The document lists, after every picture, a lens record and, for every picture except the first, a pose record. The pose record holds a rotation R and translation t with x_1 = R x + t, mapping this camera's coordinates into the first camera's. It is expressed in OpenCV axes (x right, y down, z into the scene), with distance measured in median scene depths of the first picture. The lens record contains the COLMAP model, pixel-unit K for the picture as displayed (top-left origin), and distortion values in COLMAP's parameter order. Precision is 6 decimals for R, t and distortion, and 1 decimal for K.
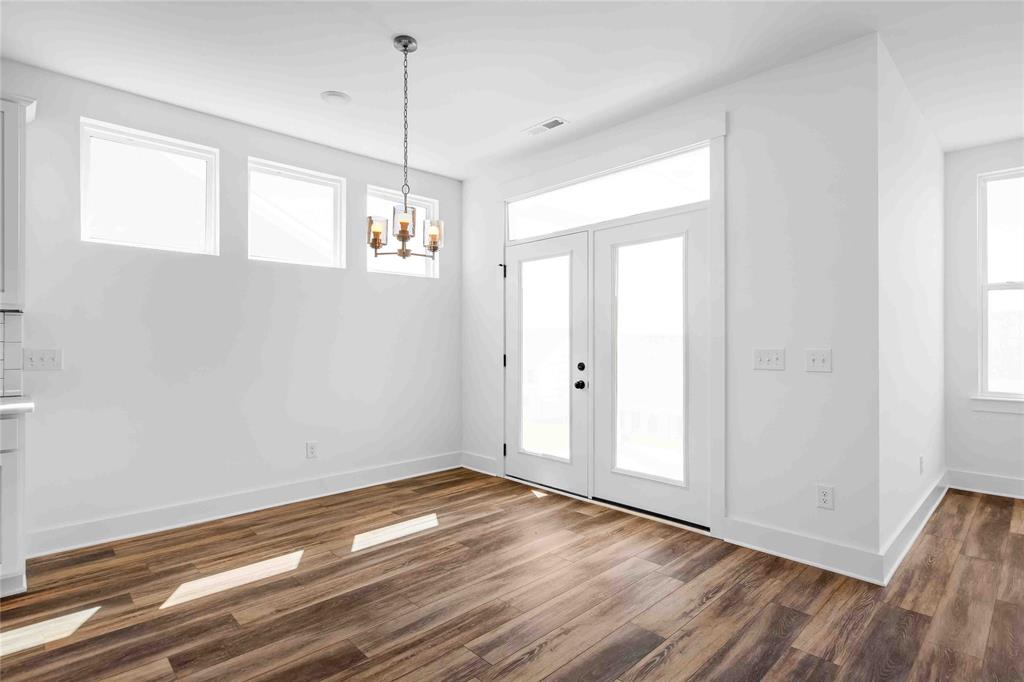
lens RADIAL K [[519.4, 0, 512.0], [0, 519.4, 341.0], [0, 0, 1]] dist [0.000085, 0.000396]
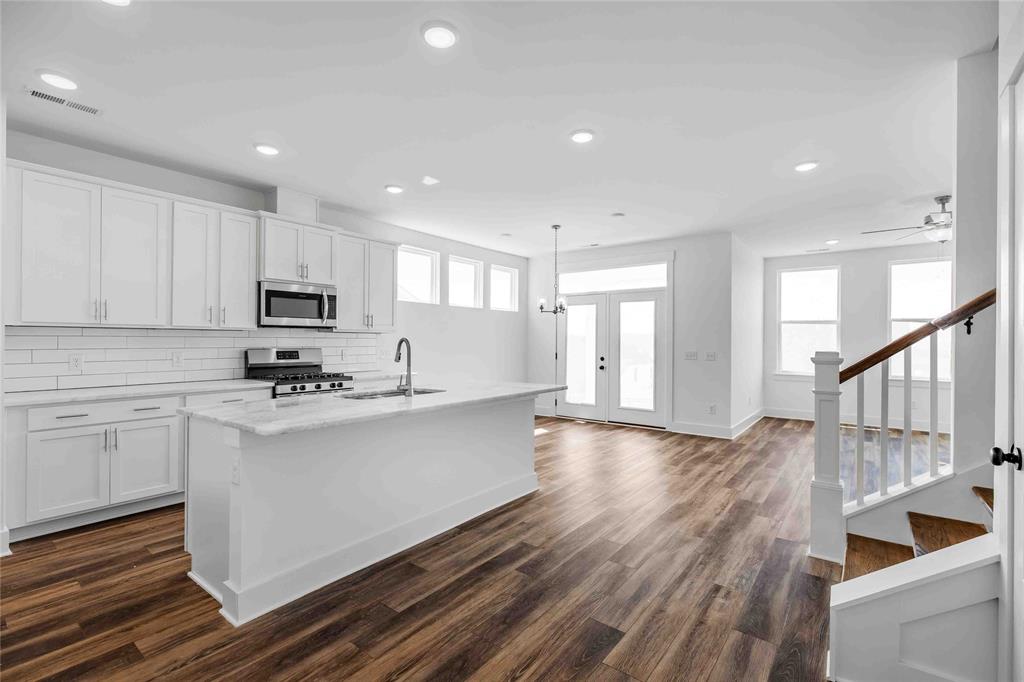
lens RADIAL K [[457.2, 0, 512.0], [0, 457.2, 341.0], [0, 0, 1]] dist [-0.000365, -0.000115]
pose [[0.989581, 0.007956, 0.143760, -0.491722], [-0.008171, 0.999966, 0.000908, -0.021208], [-0.143748, -0.002074, 0.989612, -0.762613]]
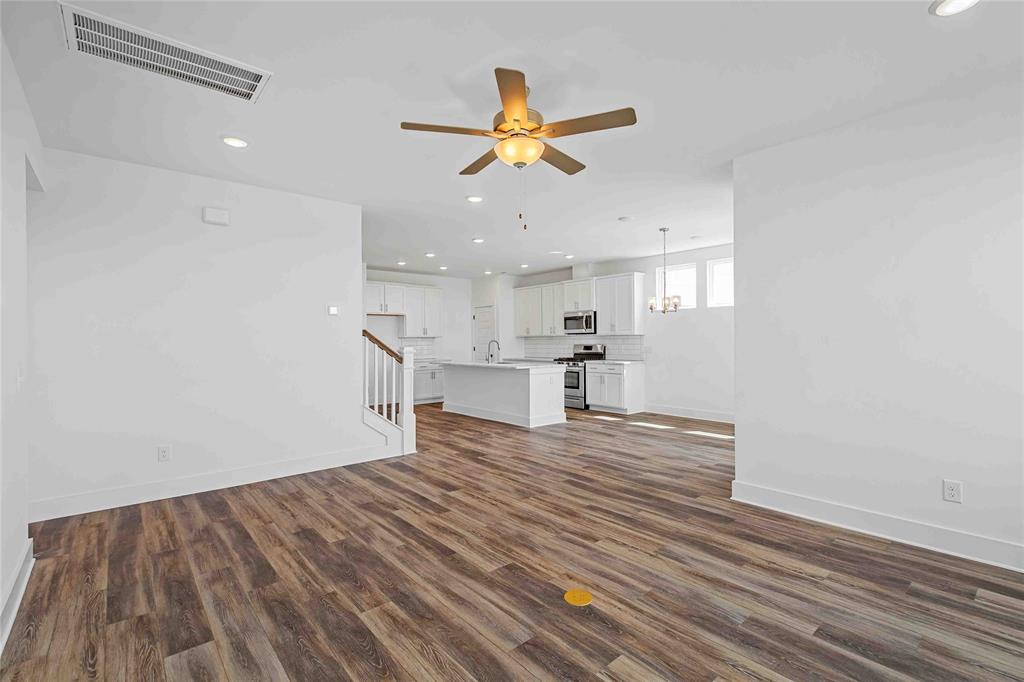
lens RADIAL K [[457.2, 0, 512.0], [0, 457.2, 341.0], [0, 0, 1]] dist [-0.000365, -0.000115]
pose [[-0.062419, 0.001121, -0.998049, 1.448654], [0.004369, 0.999990, 0.000850, -0.018884], [0.998040, -0.004308, -0.062423, 0.267928]]
